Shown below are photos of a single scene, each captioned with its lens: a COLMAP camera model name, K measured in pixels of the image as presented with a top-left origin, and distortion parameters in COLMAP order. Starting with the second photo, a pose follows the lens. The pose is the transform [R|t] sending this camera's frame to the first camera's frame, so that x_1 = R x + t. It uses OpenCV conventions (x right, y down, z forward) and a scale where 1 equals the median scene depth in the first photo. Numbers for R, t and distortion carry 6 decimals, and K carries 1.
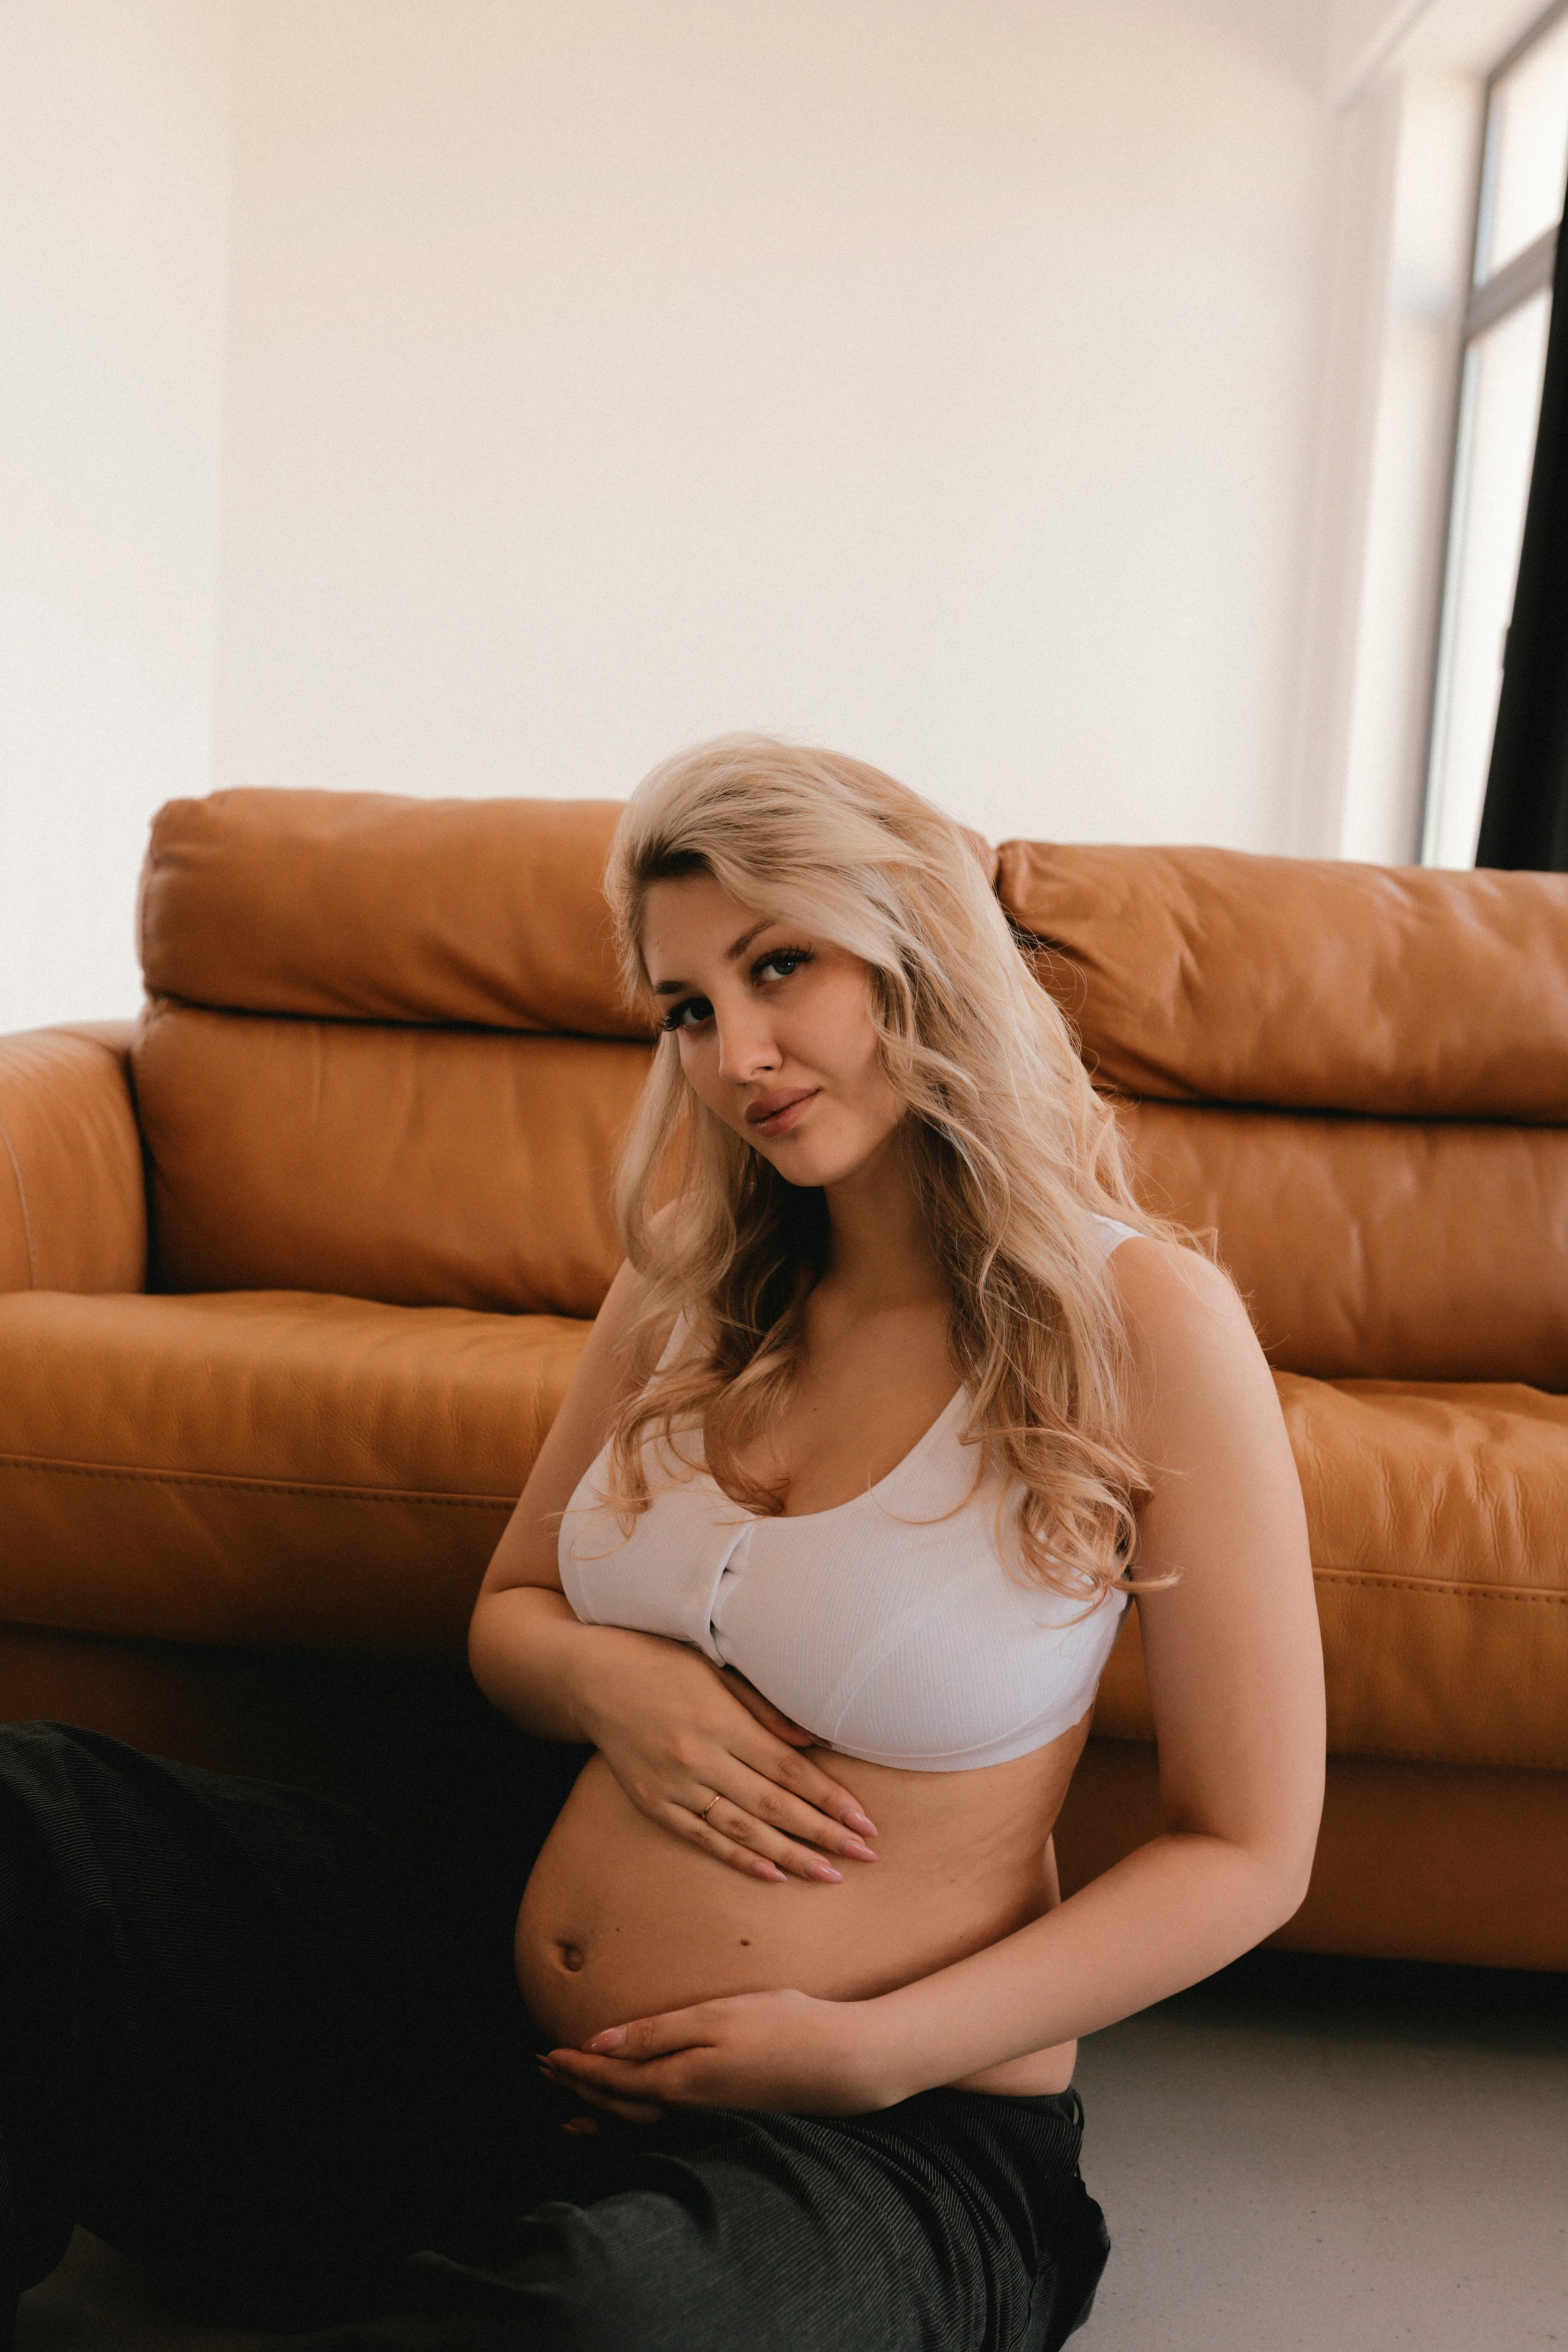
lens RADIAL K [[2303.5, 0, 784.0], [0, 2303.5, 1176.0], [0, 0, 1]] dist [0.002678, 0.009484]
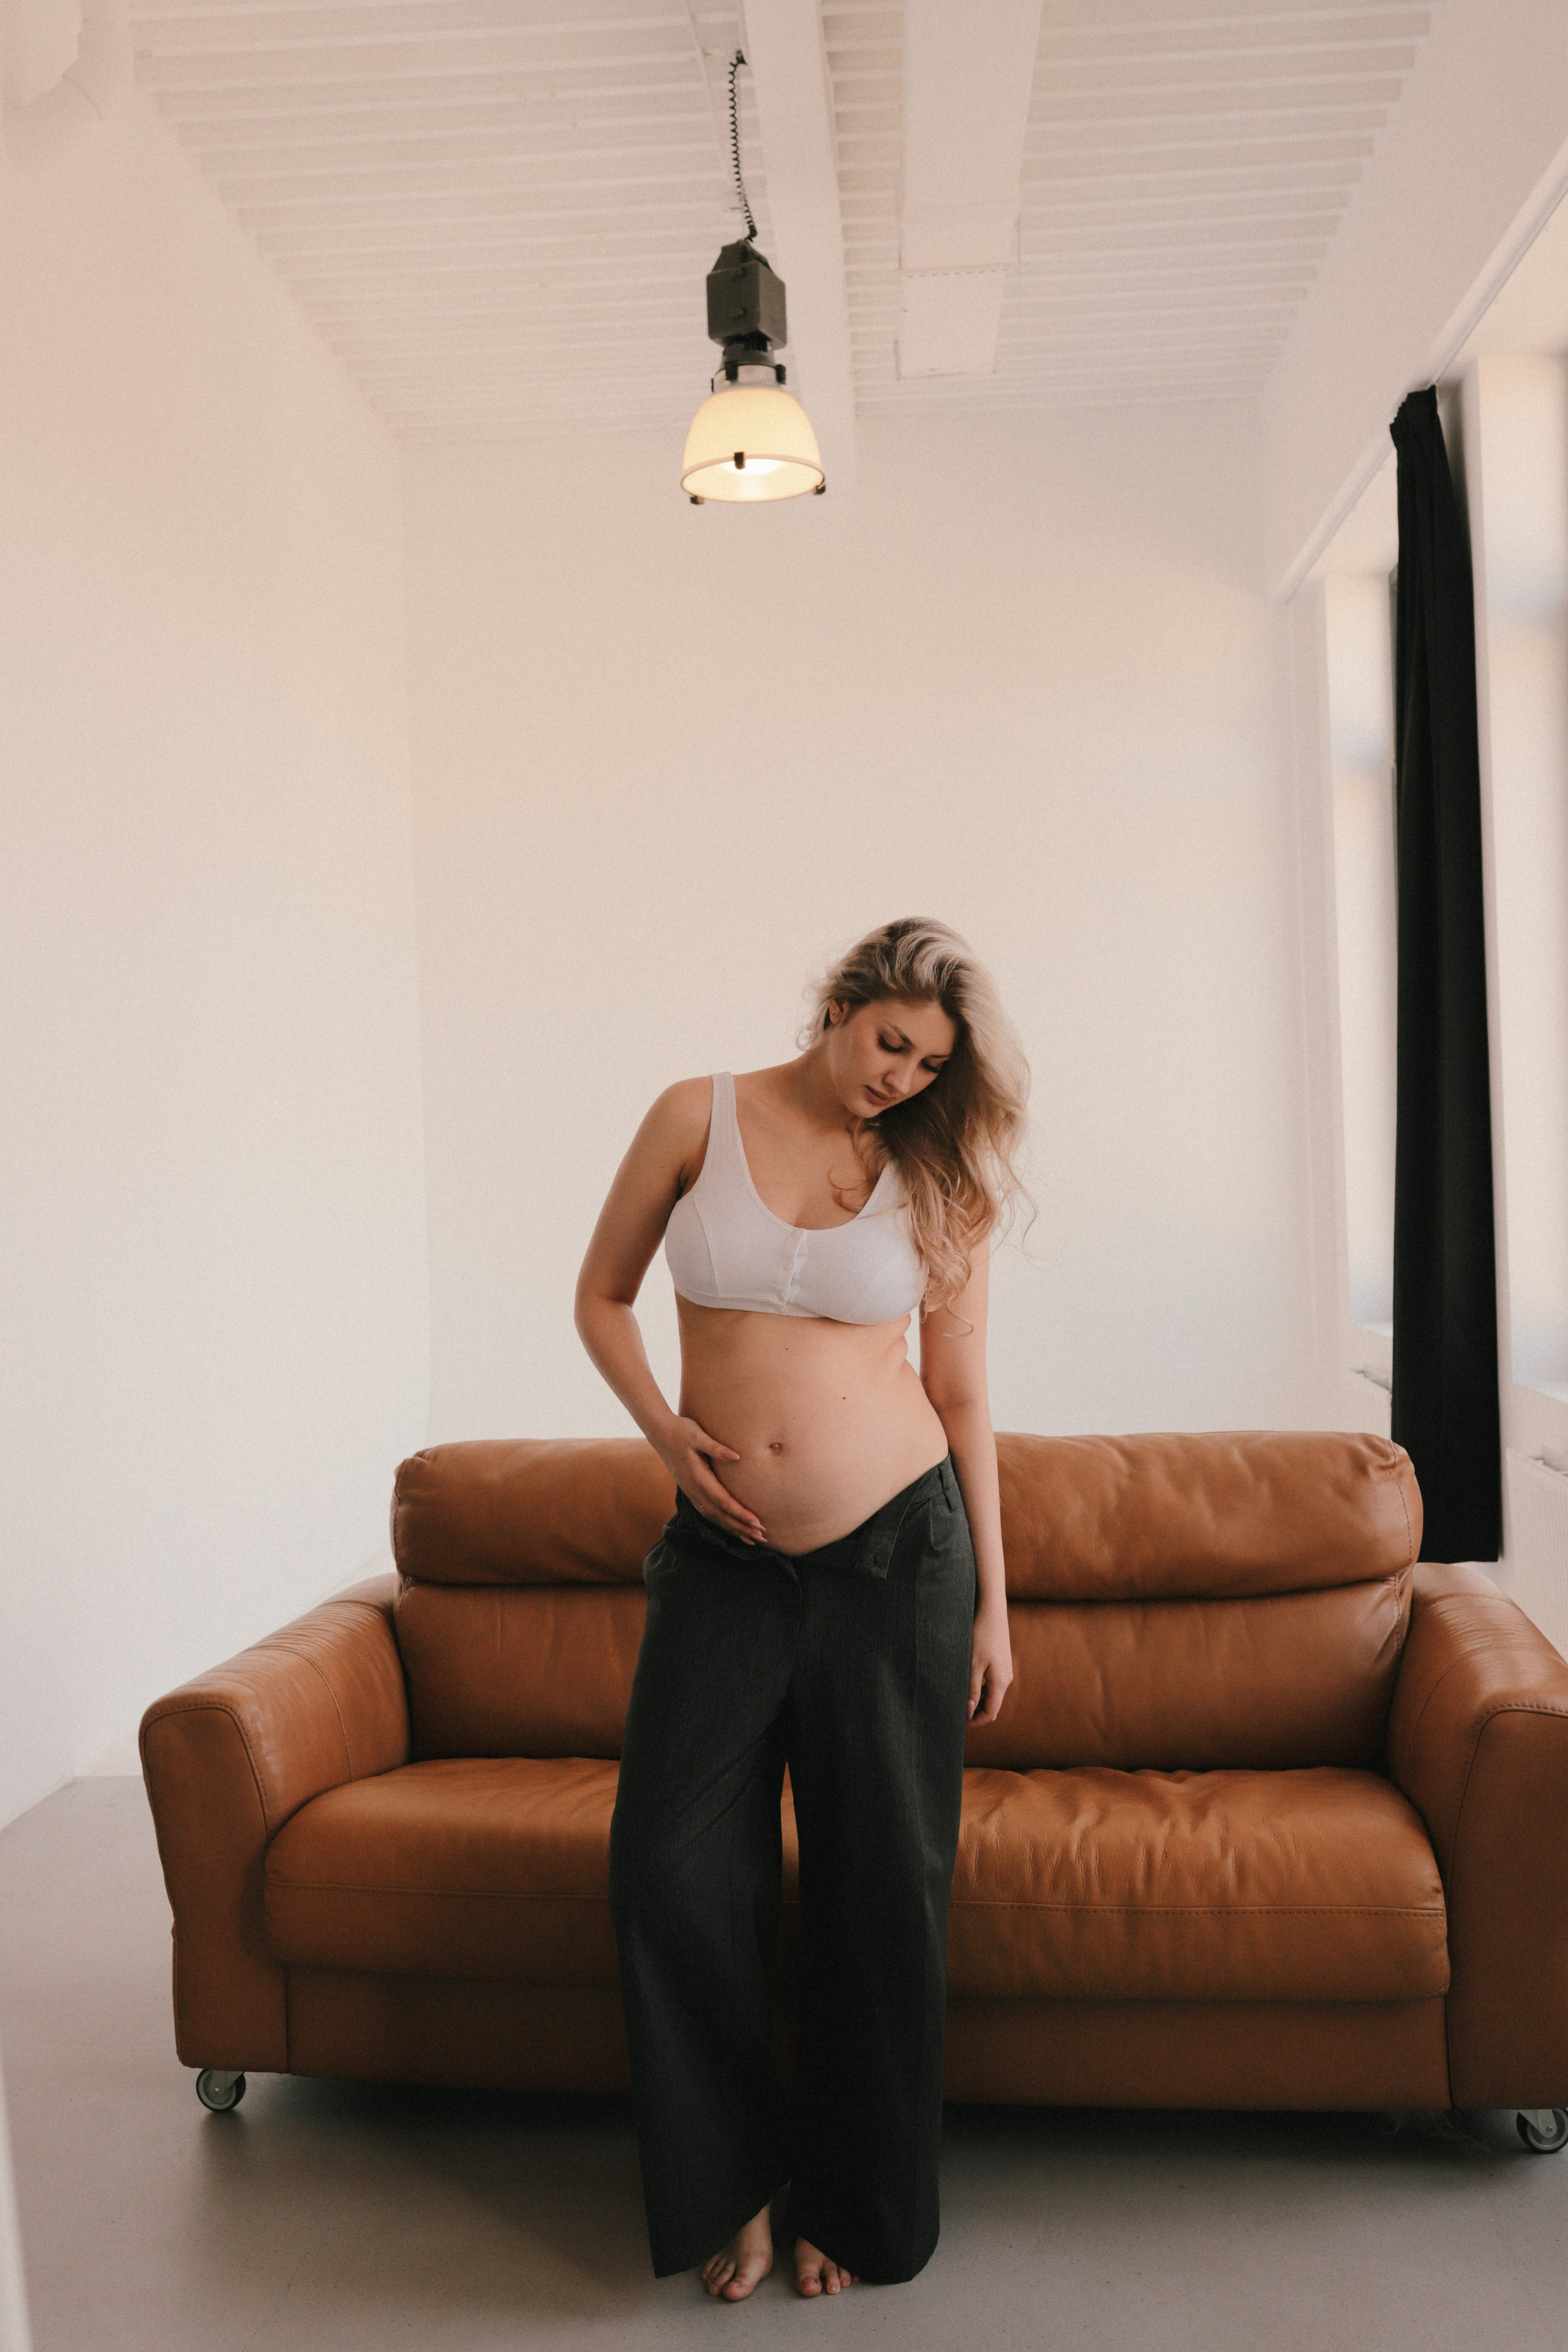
lens RADIAL K [[2312.1, 0, 792.3], [0, 2312.1, 1138.2], [0, 0, 1]] dist [-0.000977, 0.041064]
pose [[0.991559, -0.094637, -0.088630, 0.207946], [0.084316, 0.989928, -0.113725, -0.190402], [0.098500, 0.105293, 0.989551, -0.748274]]
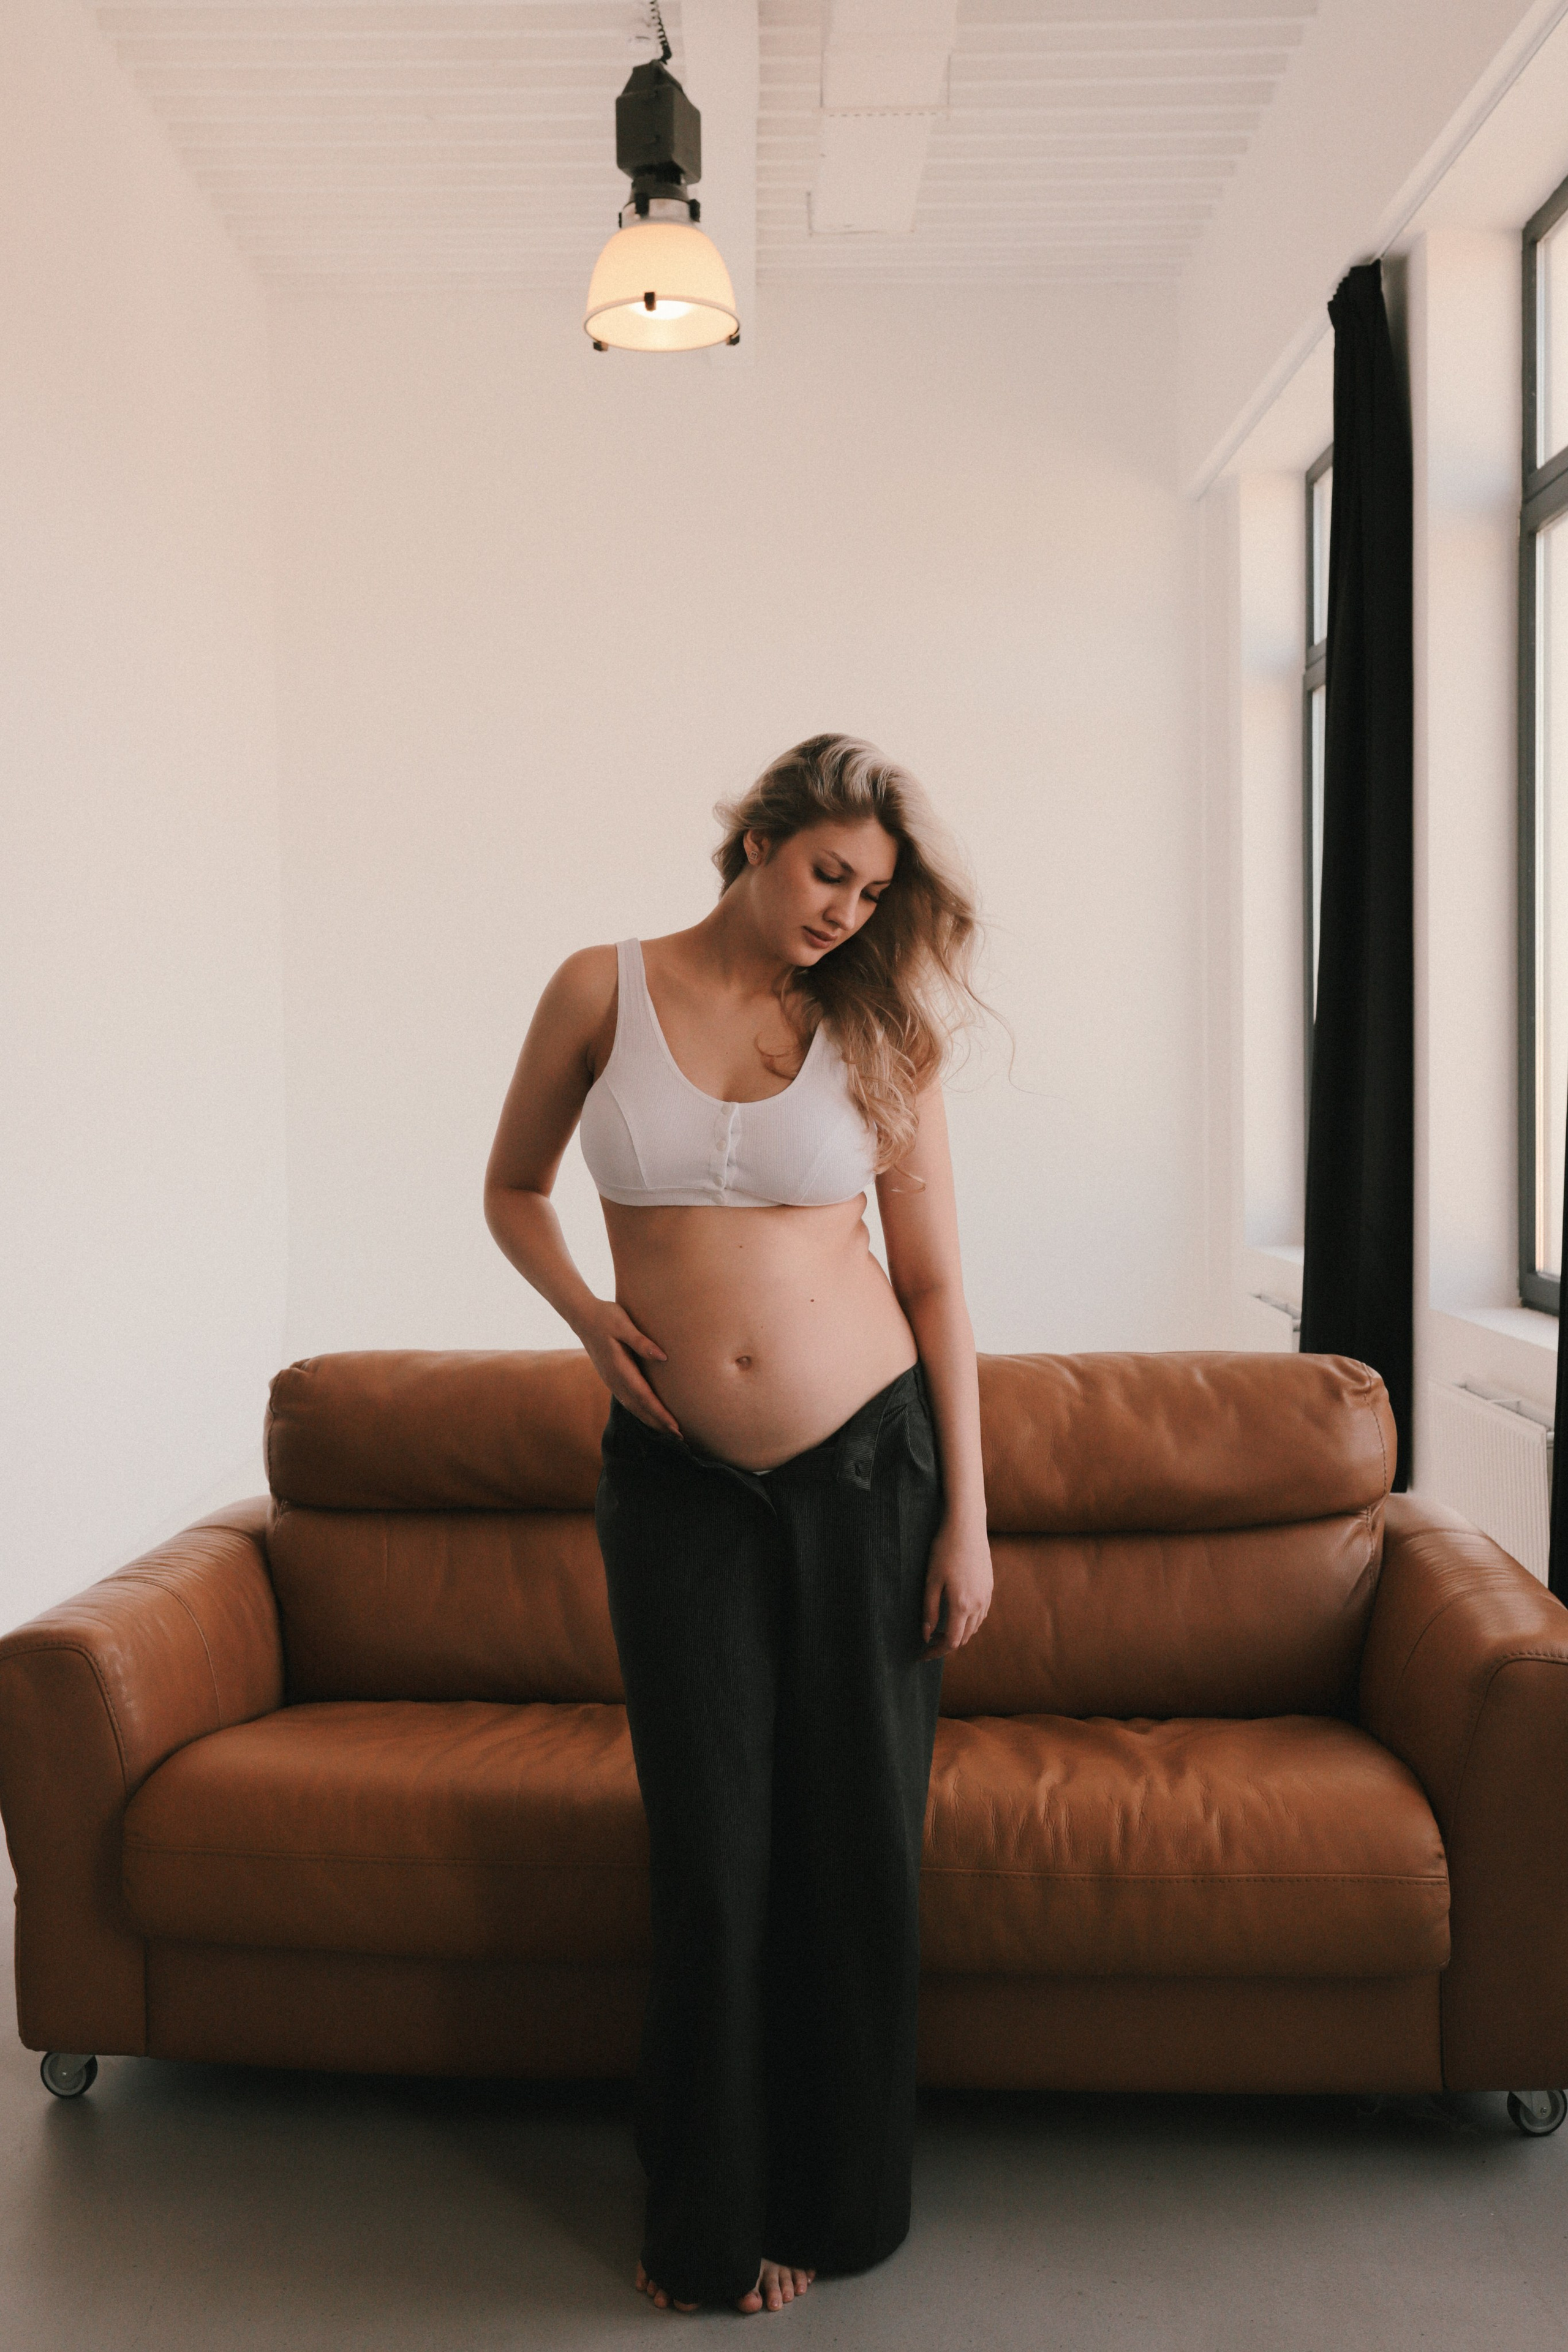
lens RADIAL K [[2312.1, 0, 792.3], [0, 2312.1, 1138.2], [0, 0, 1]] dist [-0.000977, 0.041064]
pose [[0.997042, -0.072382, -0.025837, 0.135352], [0.070240, 0.994637, -0.075924, -0.186711], [0.031194, 0.073885, 0.996779, -0.584360]]
